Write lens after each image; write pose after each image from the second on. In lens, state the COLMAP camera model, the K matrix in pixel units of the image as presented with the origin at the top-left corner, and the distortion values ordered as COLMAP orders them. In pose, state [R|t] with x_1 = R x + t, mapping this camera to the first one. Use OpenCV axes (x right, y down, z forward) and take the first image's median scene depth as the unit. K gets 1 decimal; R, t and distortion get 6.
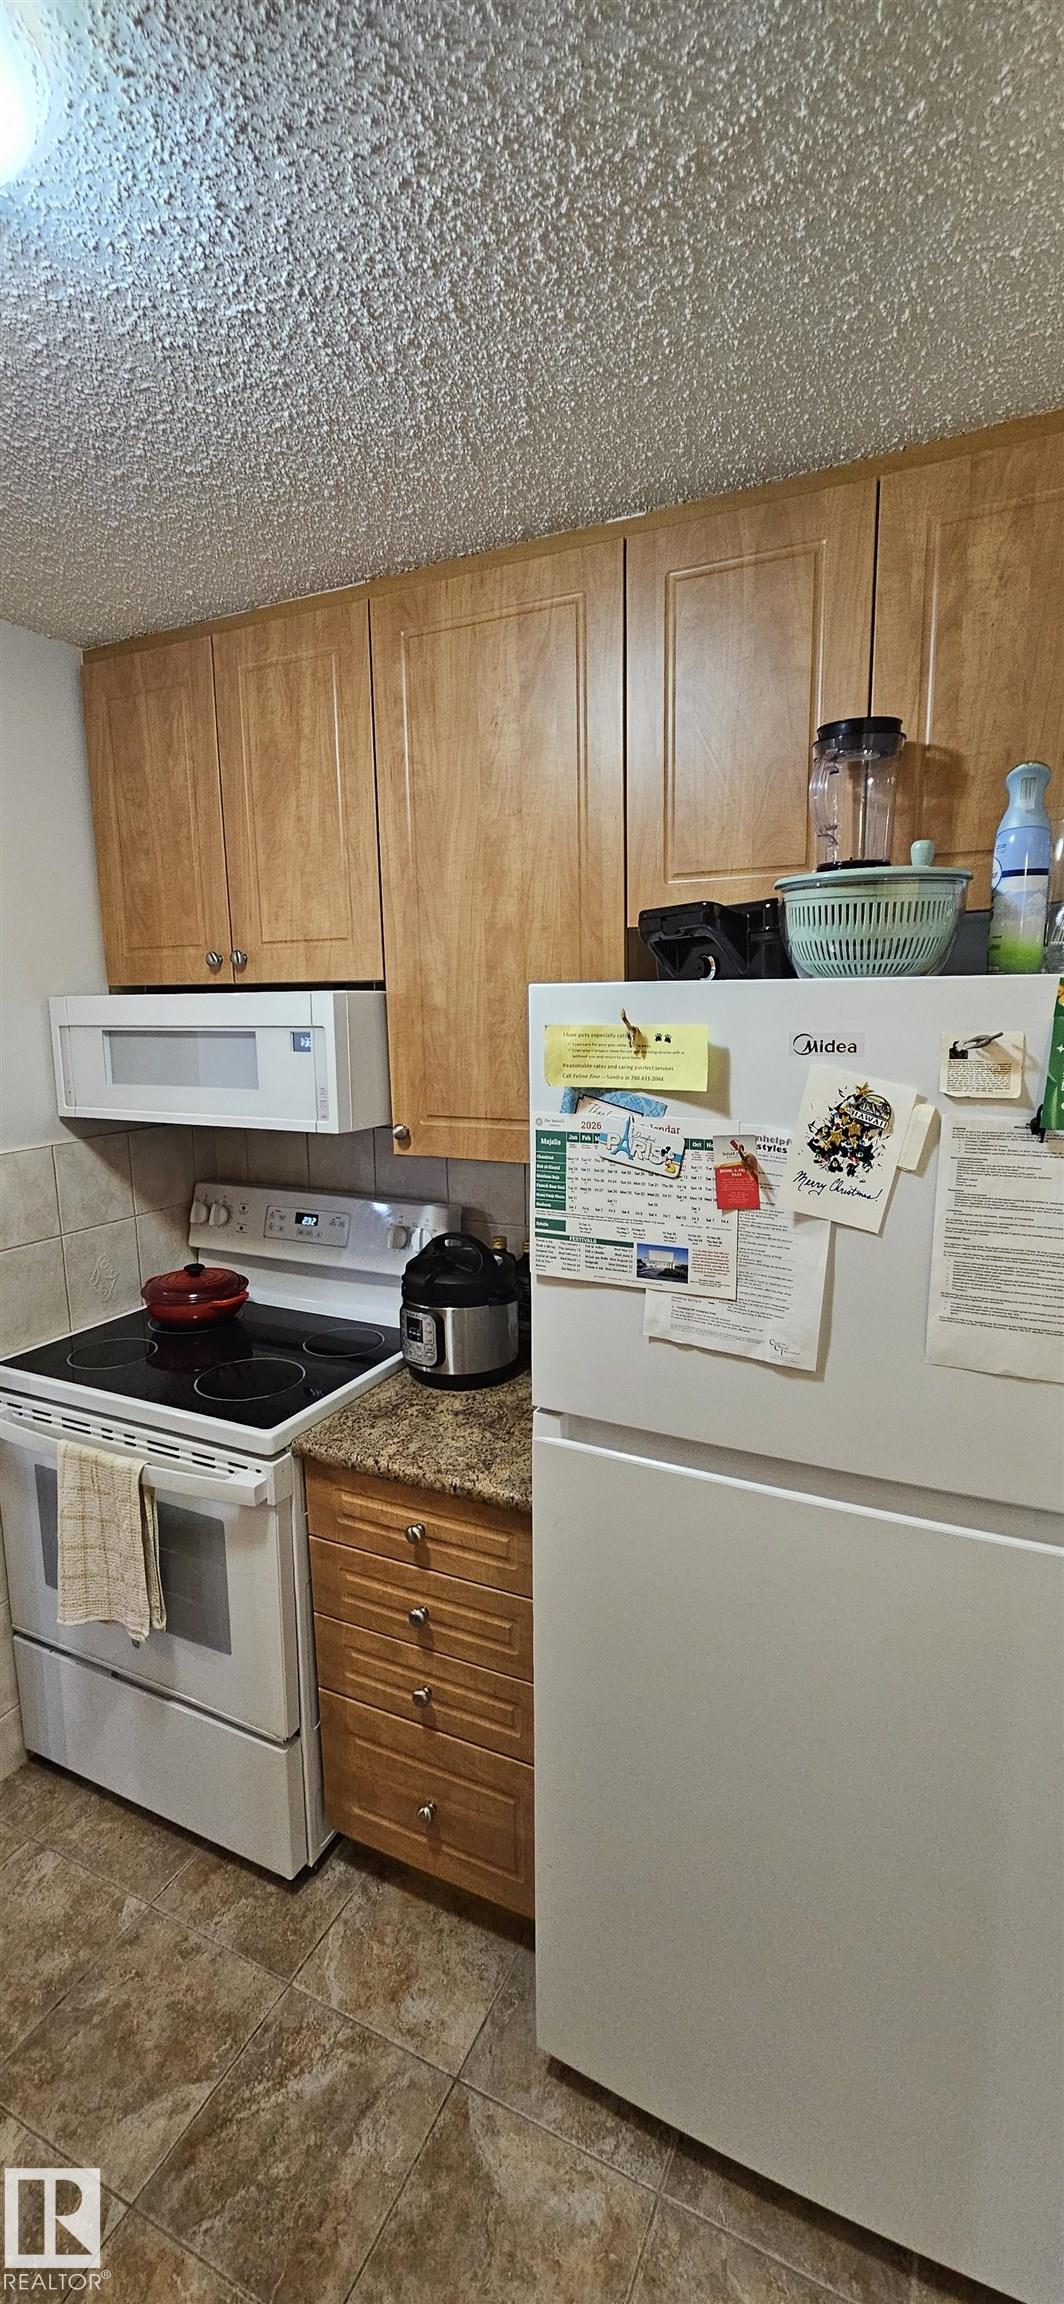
lens RADIAL K [[943.1, 0, 530.9], [0, 943.1, 1152.0], [0, 0, 1]] dist [-0.000663, 0.000098]
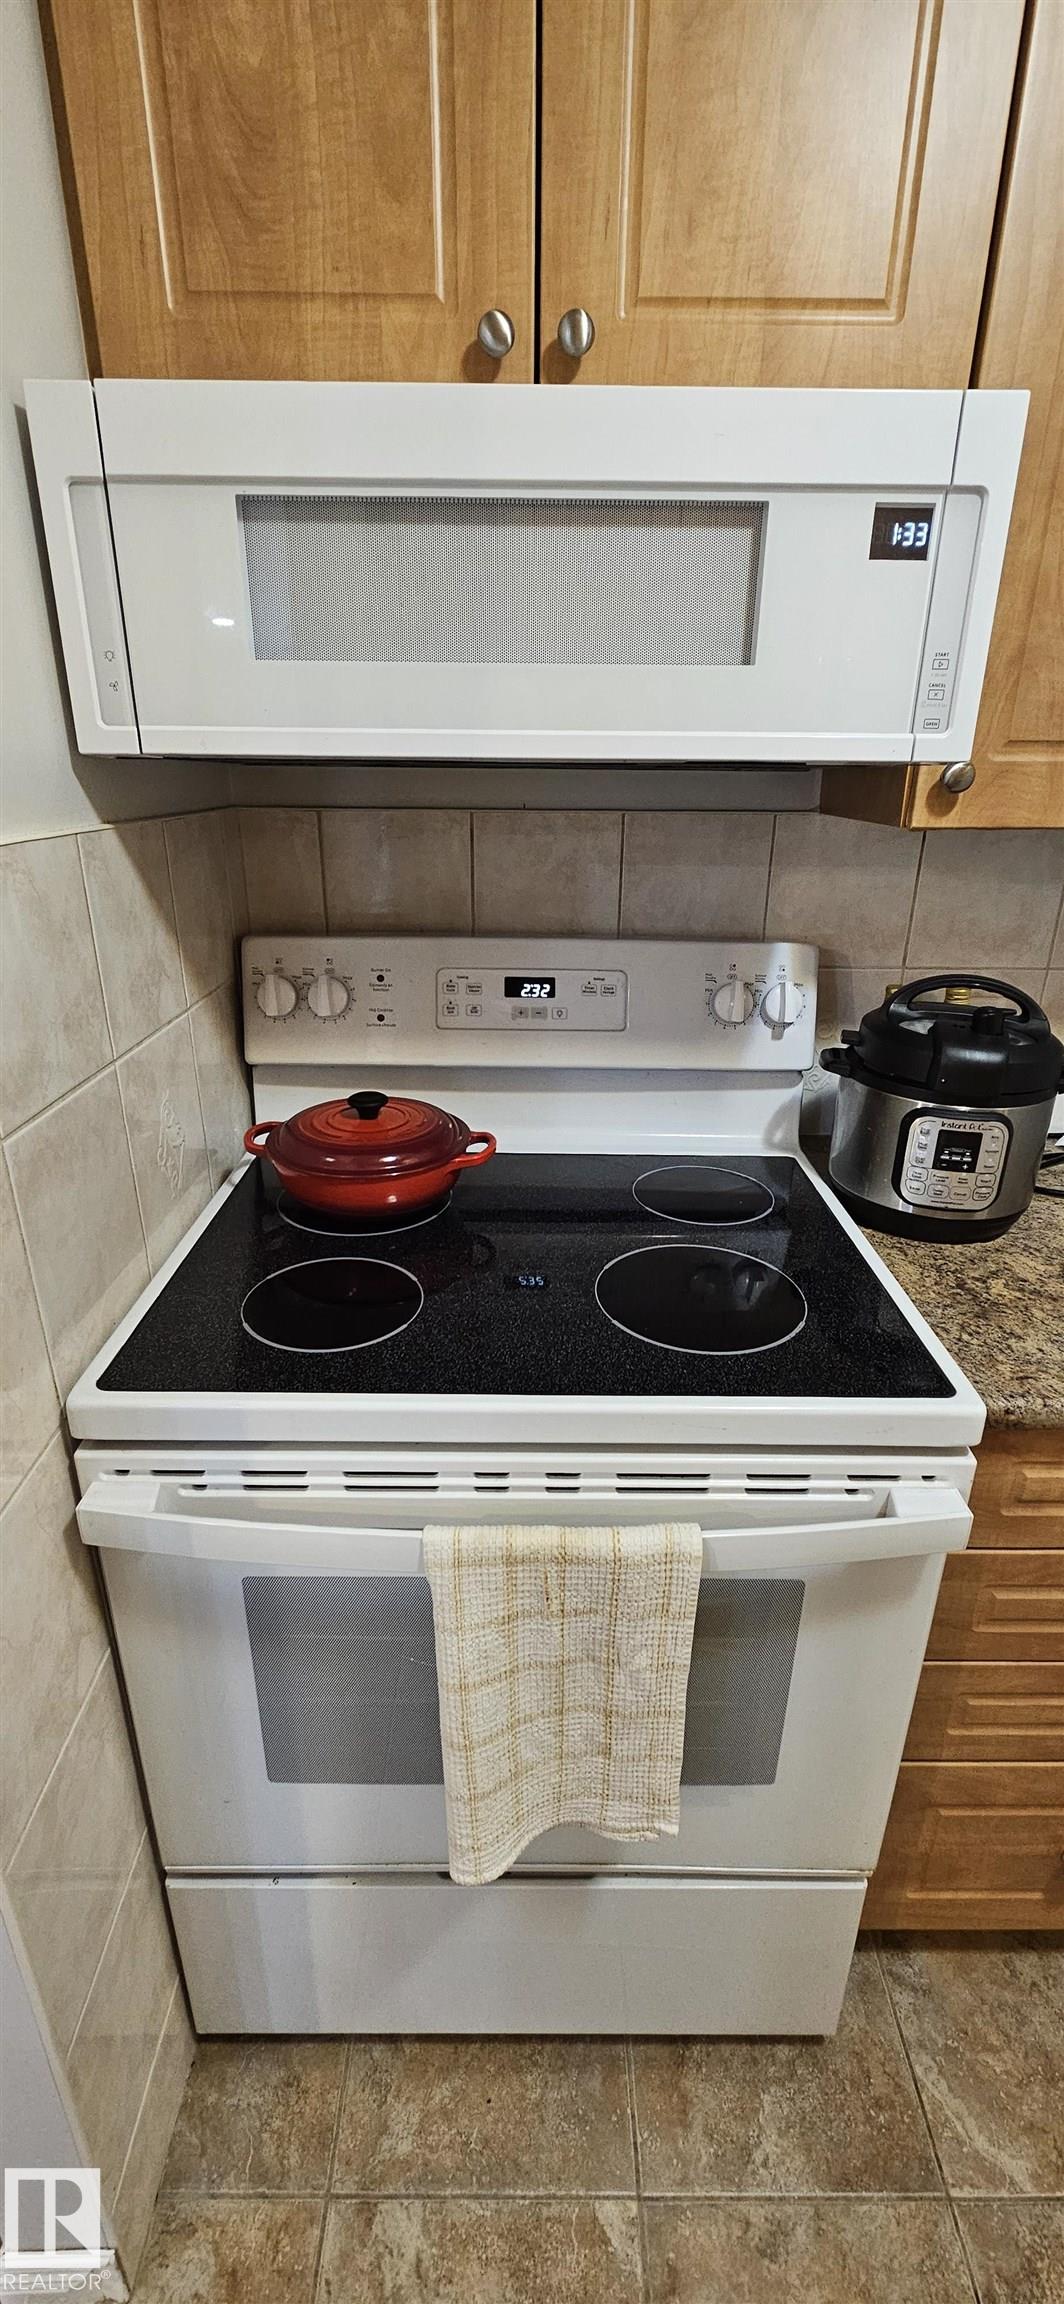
lens RADIAL K [[943.1, 0, 530.7], [0, 943.1, 1150.7], [0, 0, 1]] dist [-0.000663, 0.000098]
pose [[0.898039, -0.146534, 0.414794, -0.608005], [0.051541, 0.971446, 0.231594, 0.046899], [-0.436887, -0.186601, 0.879949, 0.644762]]
